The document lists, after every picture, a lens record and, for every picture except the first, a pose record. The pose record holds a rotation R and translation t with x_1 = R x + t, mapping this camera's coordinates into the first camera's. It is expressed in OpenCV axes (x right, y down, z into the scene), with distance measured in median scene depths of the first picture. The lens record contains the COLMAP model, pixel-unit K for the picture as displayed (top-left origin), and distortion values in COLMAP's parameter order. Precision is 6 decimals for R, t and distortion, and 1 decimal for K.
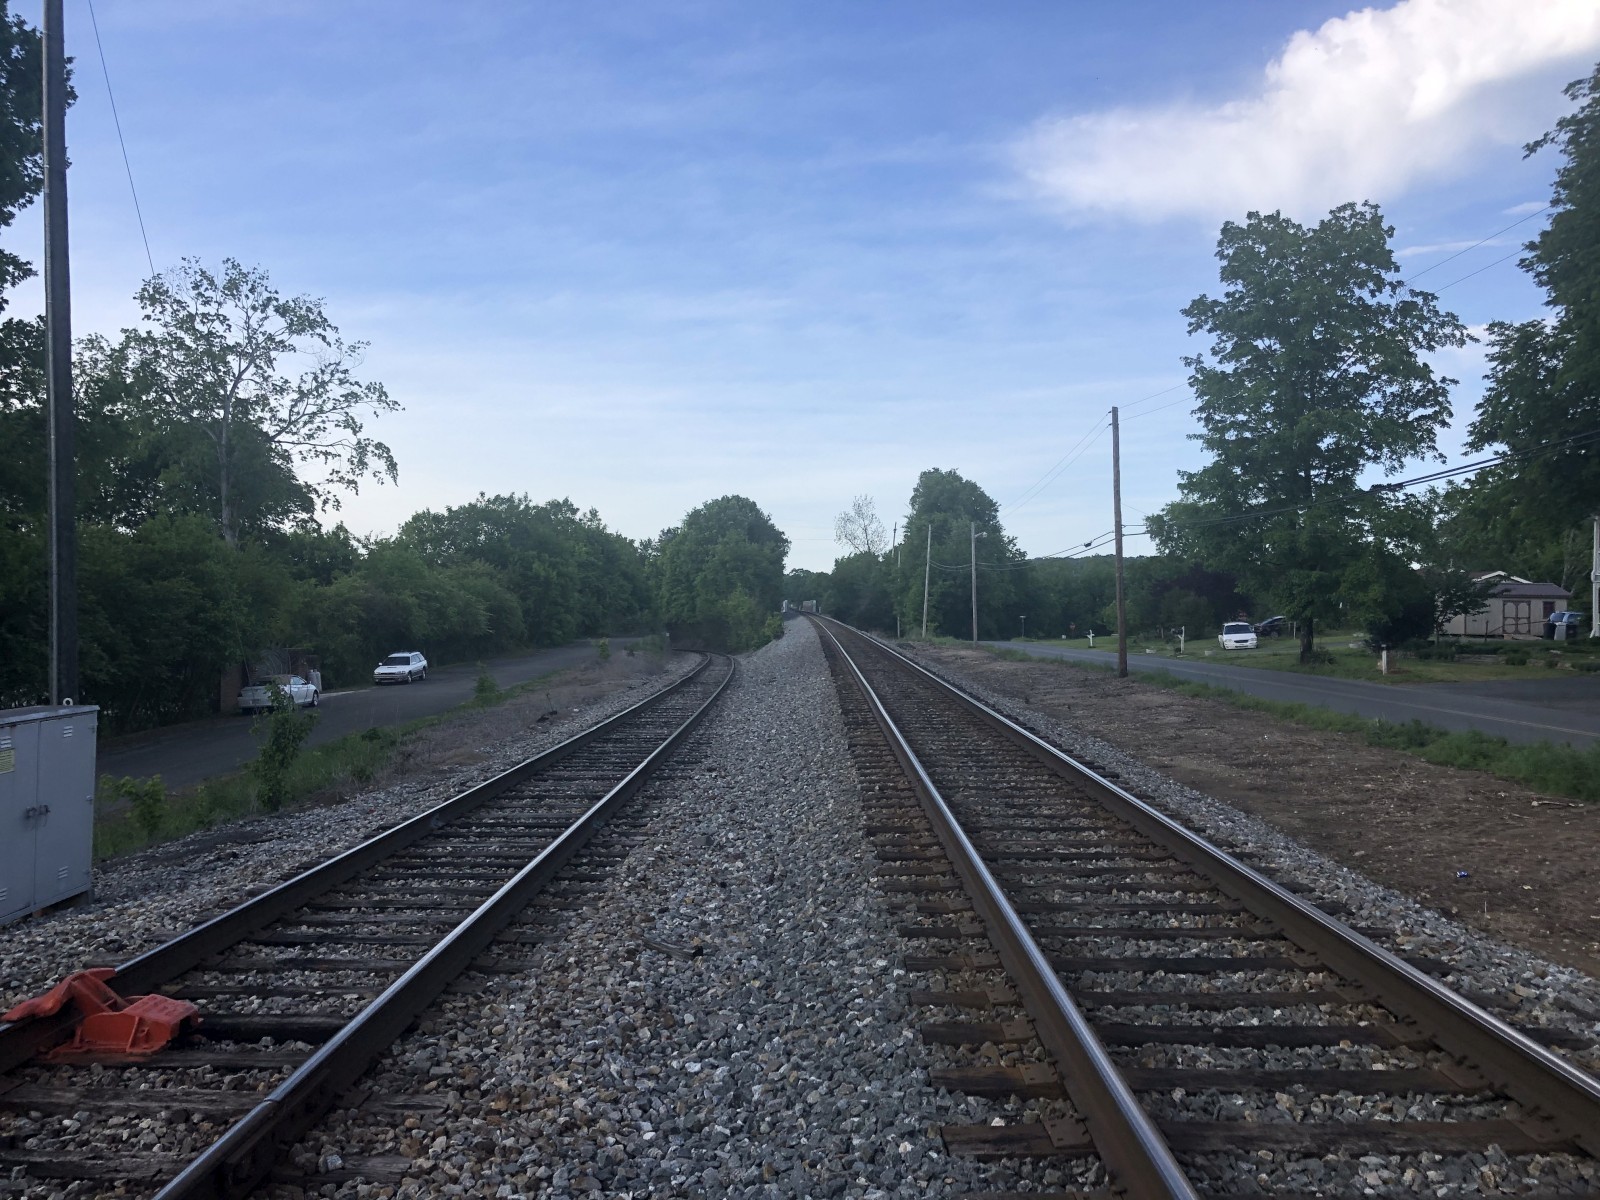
lens RADIAL K [[1298.3, 0, 800.0], [0, 1298.3, 603.3], [0, 0, 1]] dist [0.016189, -0.008528]
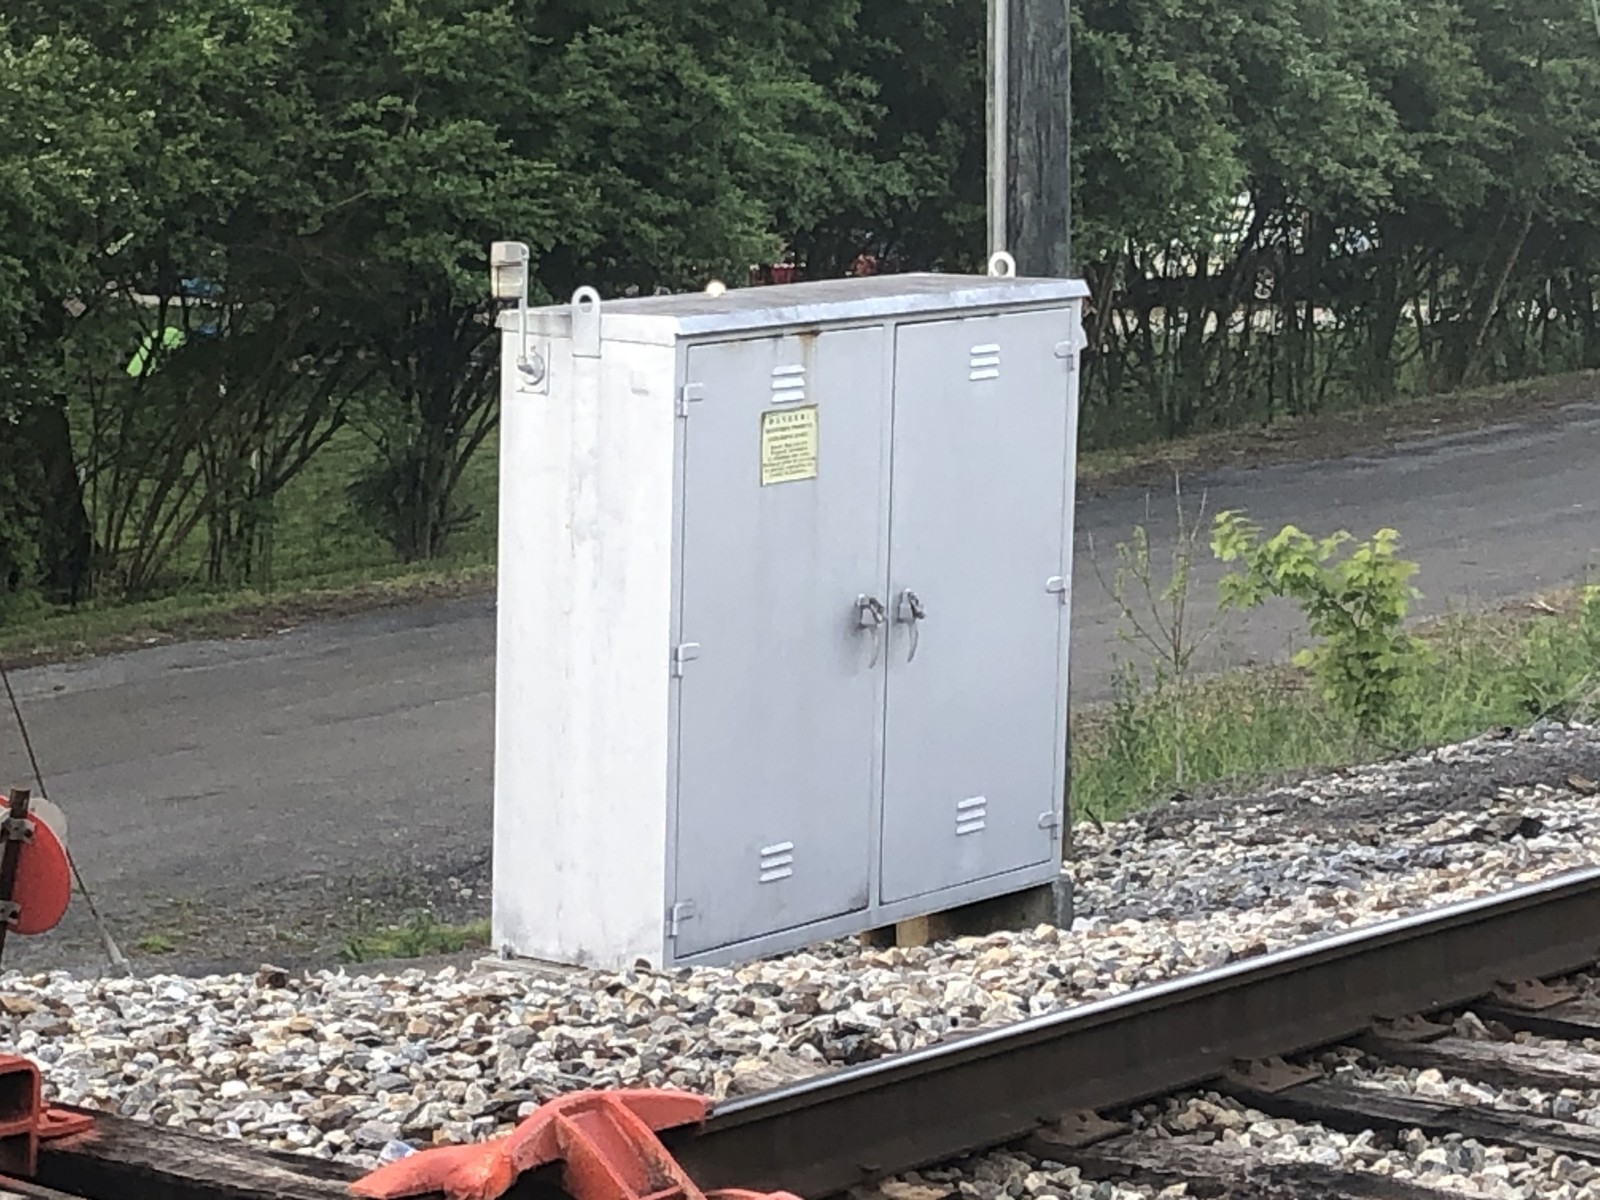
lens RADIAL K [[5149.9, 0, 800.2], [0, 5149.9, 599.8], [0, 0, 1]] dist [0.101955, 0.000000]
pose [[0.800901, 0.080182, -0.593404, 0.126863], [-0.002751, 0.991476, 0.130258, -0.003156], [0.598791, -0.102691, 0.794295, 0.013061]]
